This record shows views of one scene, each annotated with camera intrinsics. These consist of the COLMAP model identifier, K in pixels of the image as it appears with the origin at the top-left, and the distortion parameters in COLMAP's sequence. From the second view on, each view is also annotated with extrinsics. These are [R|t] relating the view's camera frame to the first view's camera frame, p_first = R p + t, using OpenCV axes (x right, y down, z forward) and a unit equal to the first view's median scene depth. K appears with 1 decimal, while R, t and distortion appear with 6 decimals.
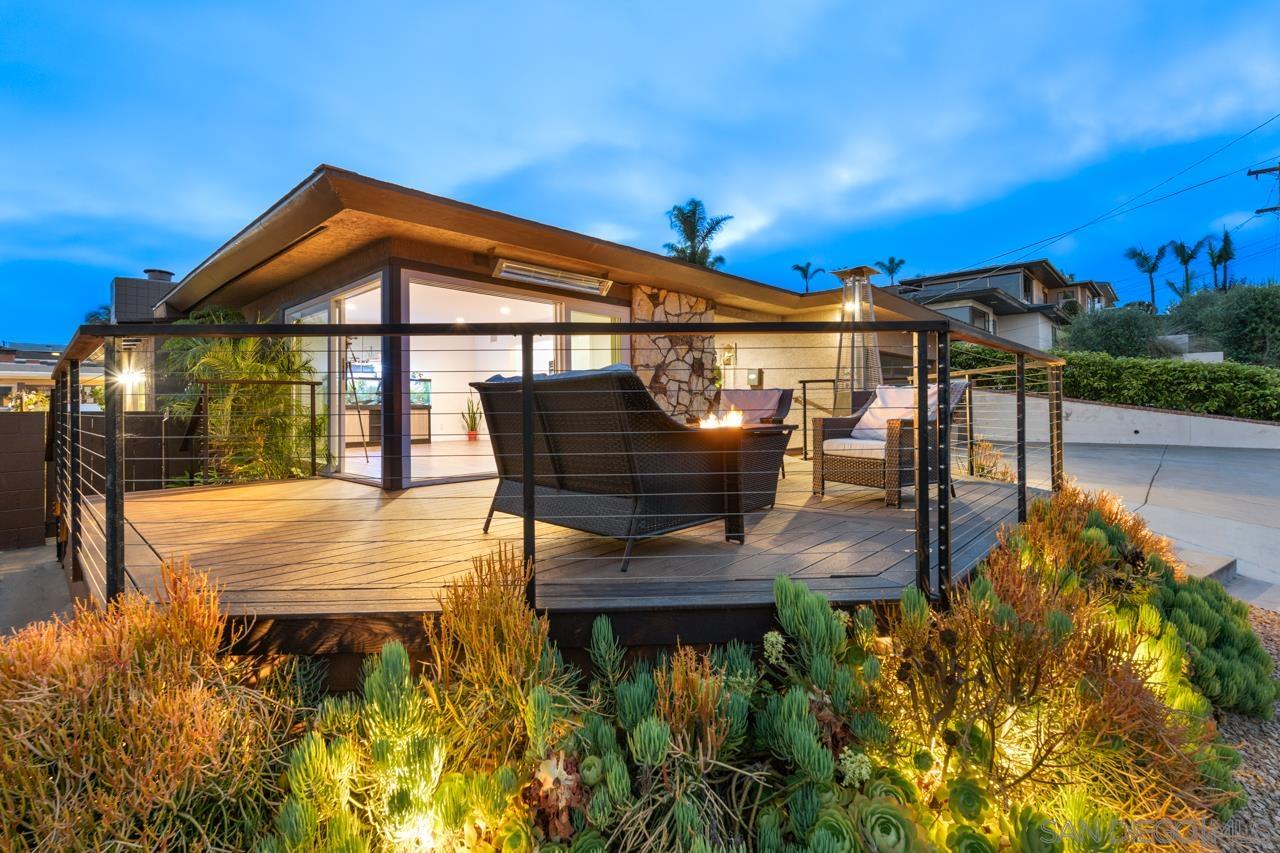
lens RADIAL K [[563.9, 0, 639.3], [0, 563.9, 397.9], [0, 0, 1]] dist [-0.002244, 0.000066]
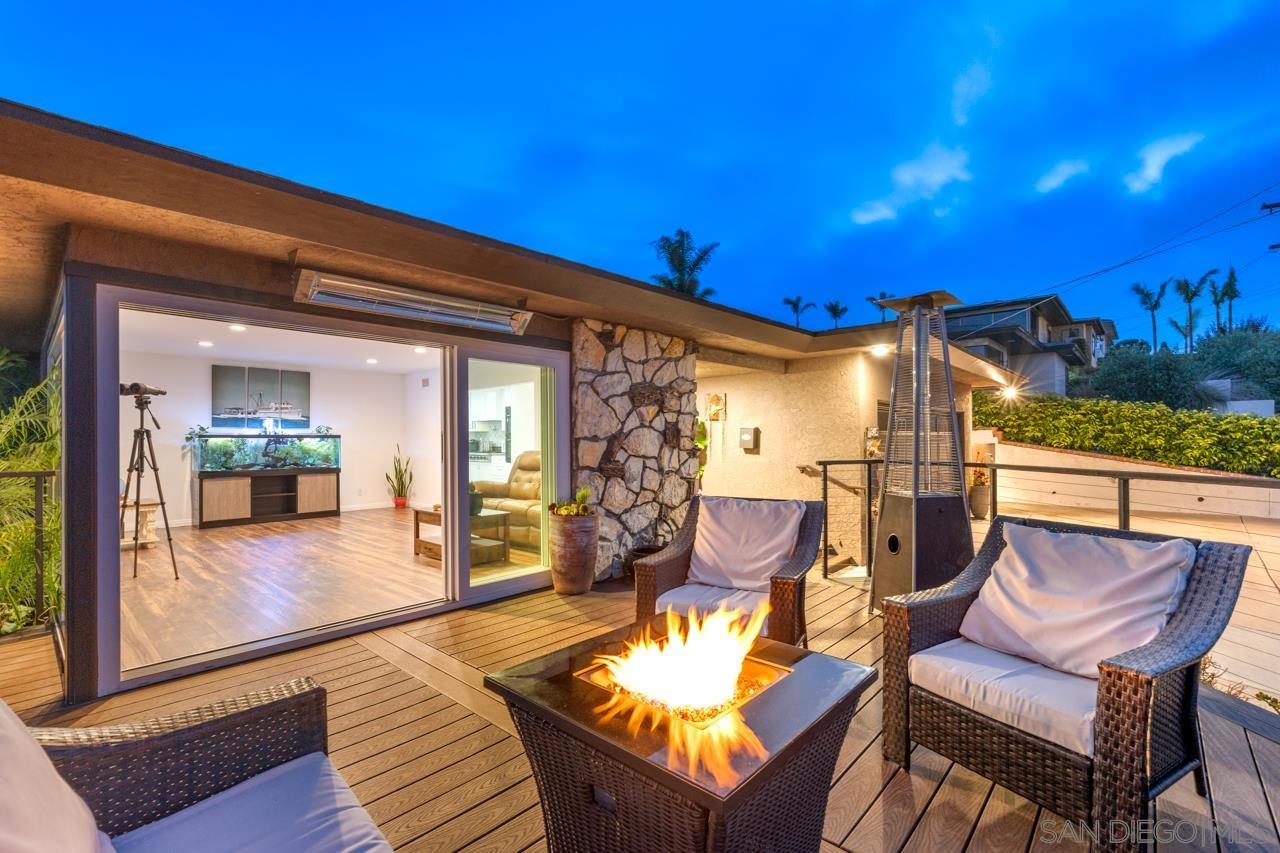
lens RADIAL K [[563.9, 0, 640.1], [0, 563.9, 432.4], [0, 0, 1]] dist [-0.002244, 0.000066]
pose [[0.999761, 0.005600, 0.021120, 0.037999], [-0.005667, 0.999979, 0.003093, -0.046330], [-0.021103, -0.003212, 0.999772, 0.225720]]
